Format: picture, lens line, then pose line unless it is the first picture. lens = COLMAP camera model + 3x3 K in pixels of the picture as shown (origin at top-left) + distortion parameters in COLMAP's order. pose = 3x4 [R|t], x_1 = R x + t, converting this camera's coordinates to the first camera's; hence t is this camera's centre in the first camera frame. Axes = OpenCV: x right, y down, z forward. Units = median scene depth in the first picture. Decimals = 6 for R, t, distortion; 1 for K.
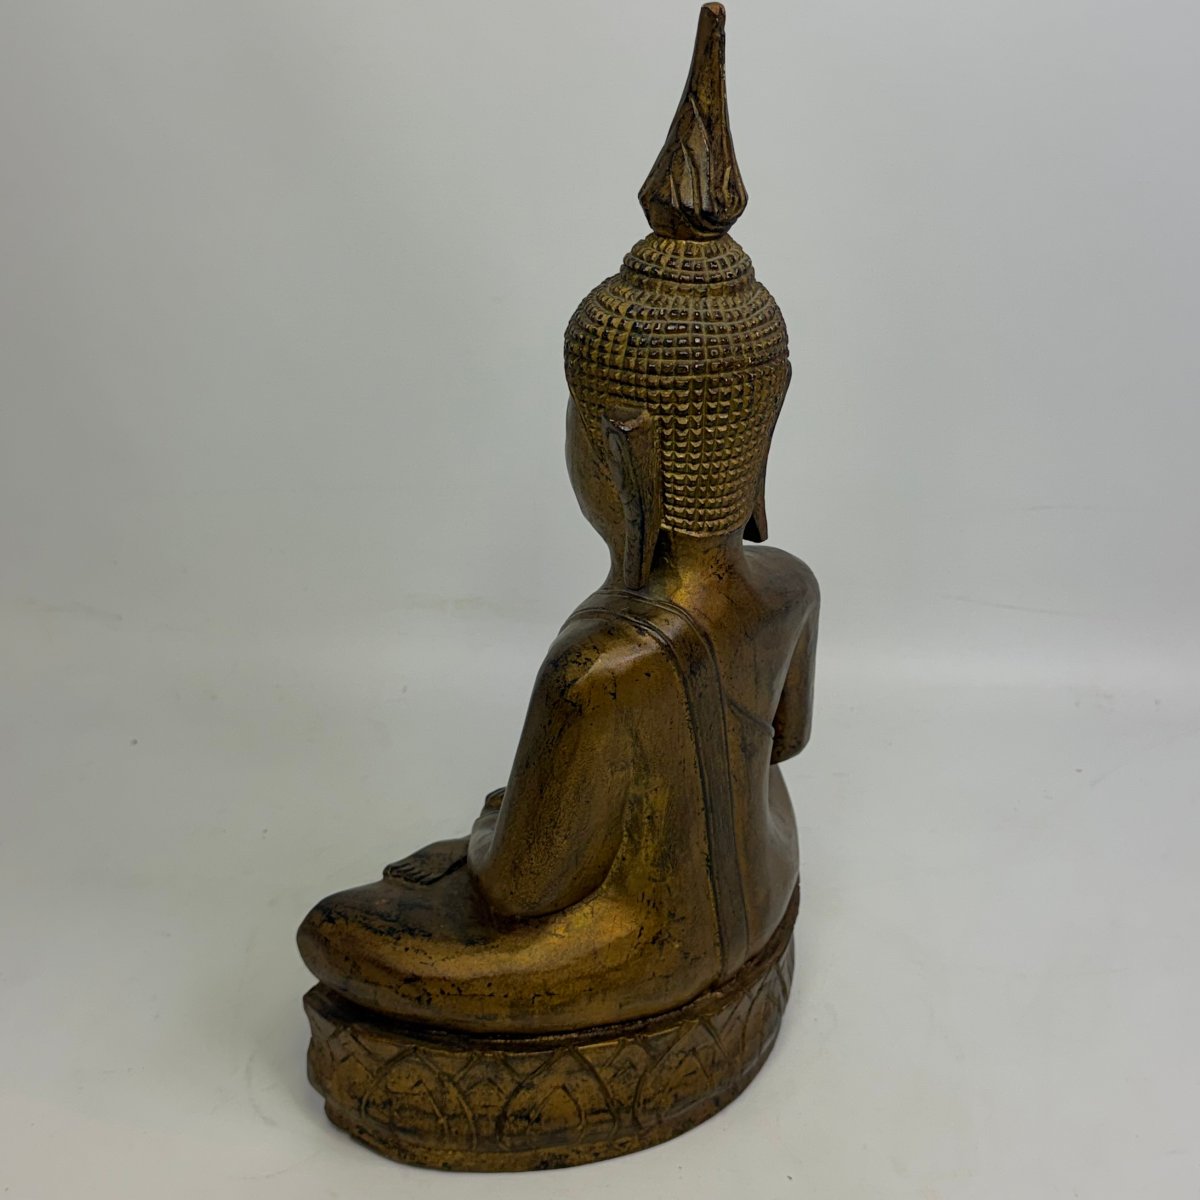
lens RADIAL K [[1737.0, 0, 597.1], [0, 1737.0, 609.7], [0, 0, 1]] dist [0.176760, -0.408826]
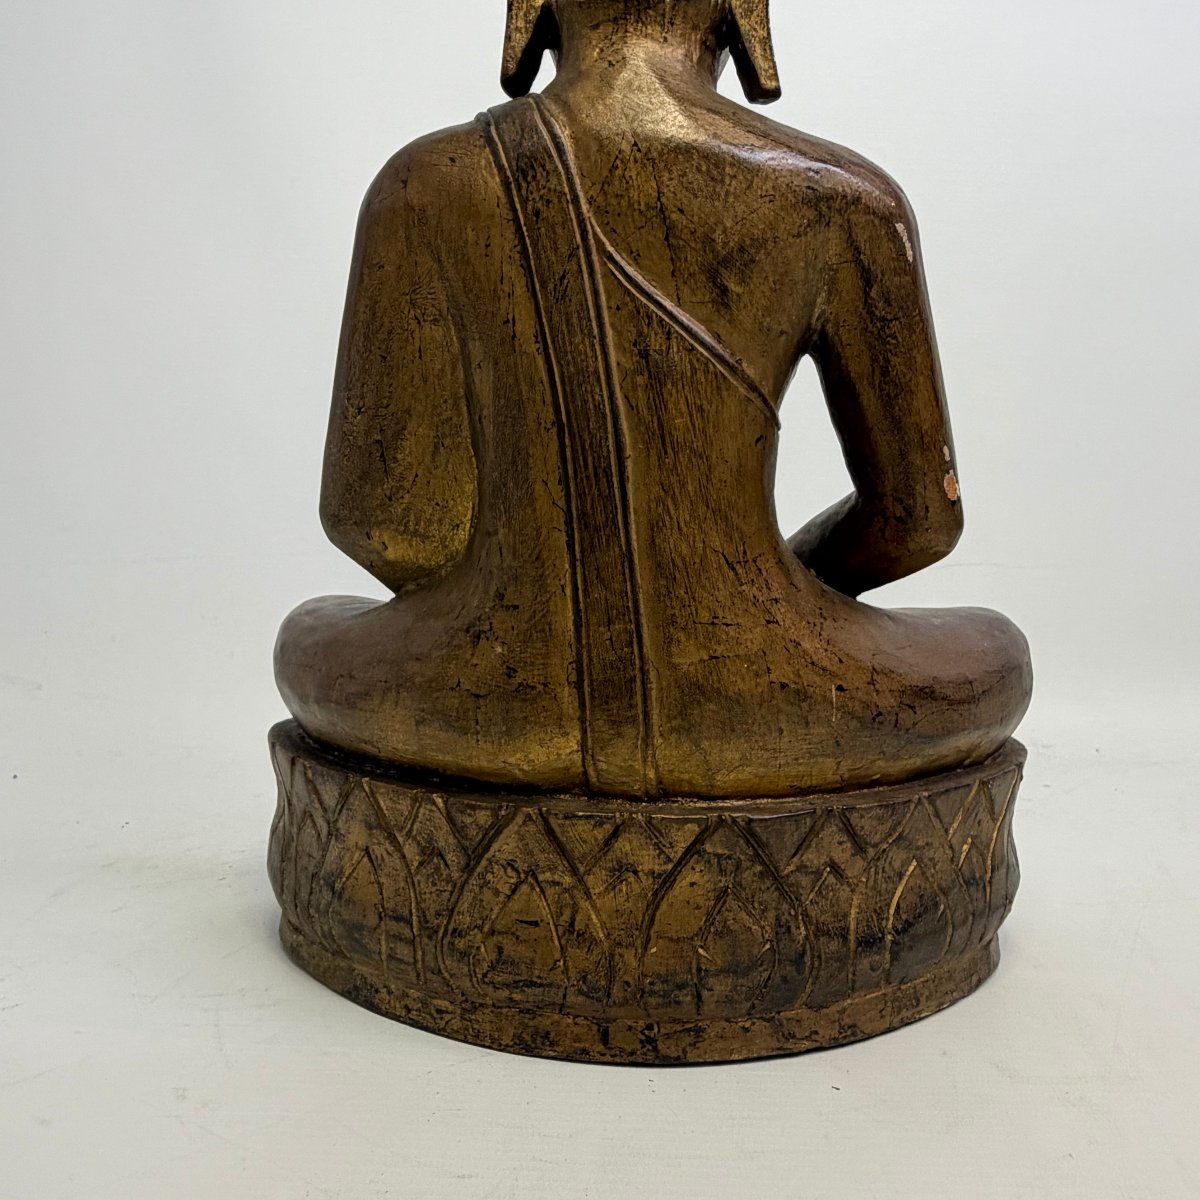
lens RADIAL K [[1131.0, 0, 598.2], [0, 1131.0, 539.2], [0, 0, 1]] dist [-0.001589, -0.007536]
pose [[0.635019, 0.013454, -0.772380, 0.382566], [-0.356943, 0.891822, -0.277929, 0.253707], [0.685086, 0.452185, 0.571126, 0.753890]]
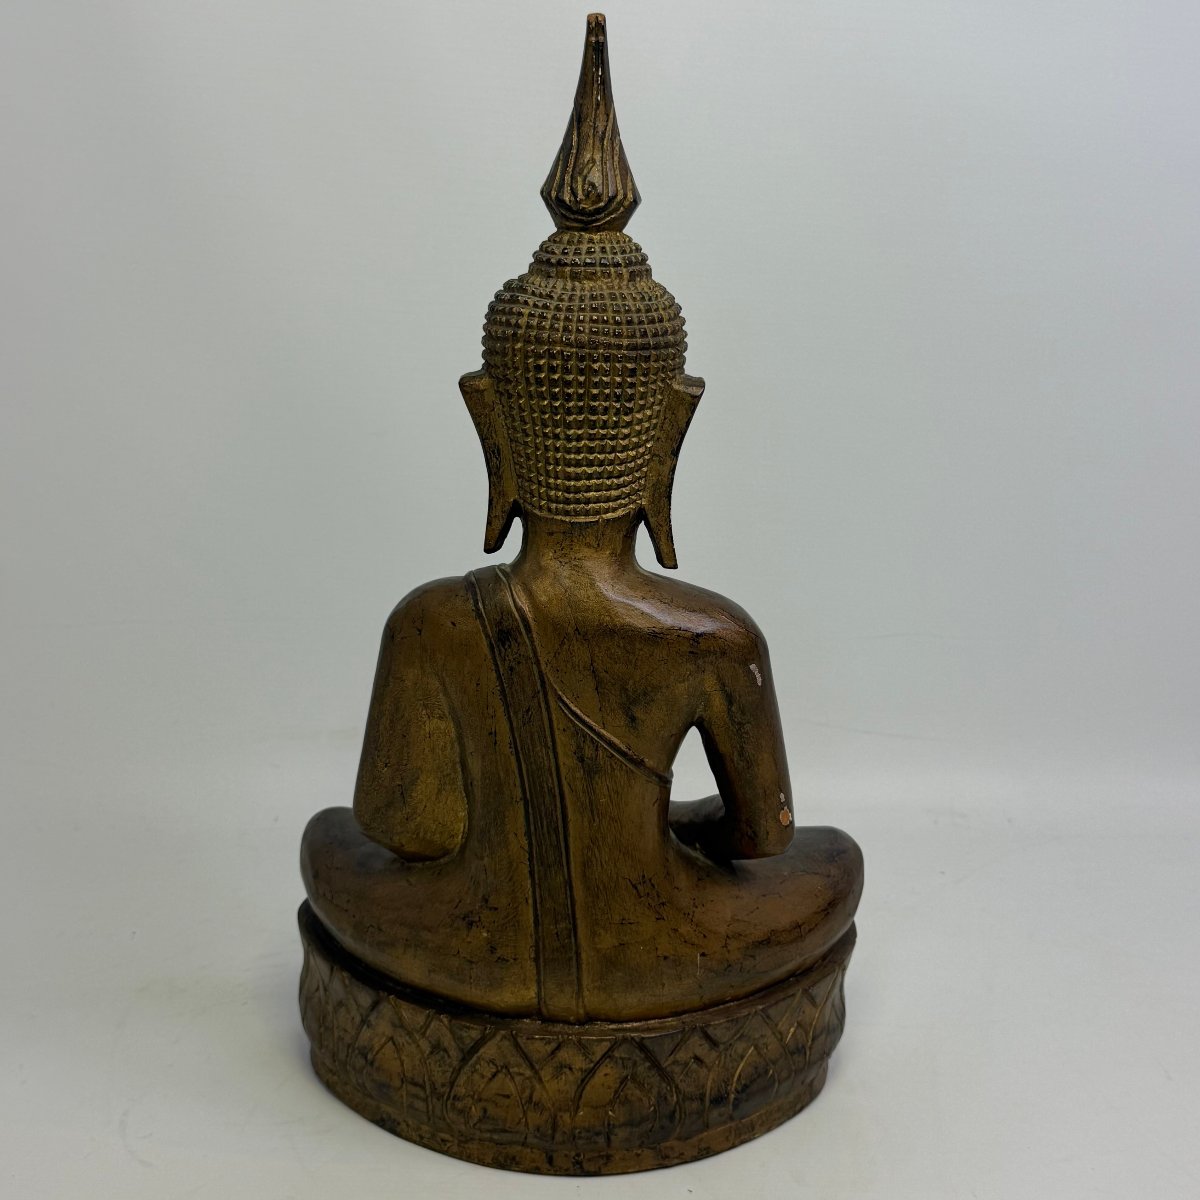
lens RADIAL K [[1737.0, 0, 597.1], [0, 1737.0, 609.7], [0, 0, 1]] dist [0.176760, -0.408826]
pose [[0.667388, 0.205540, -0.715784, 0.754044], [-0.359196, 0.930809, -0.067624, 0.062140], [0.652358, 0.302238, 0.695040, 0.282182]]
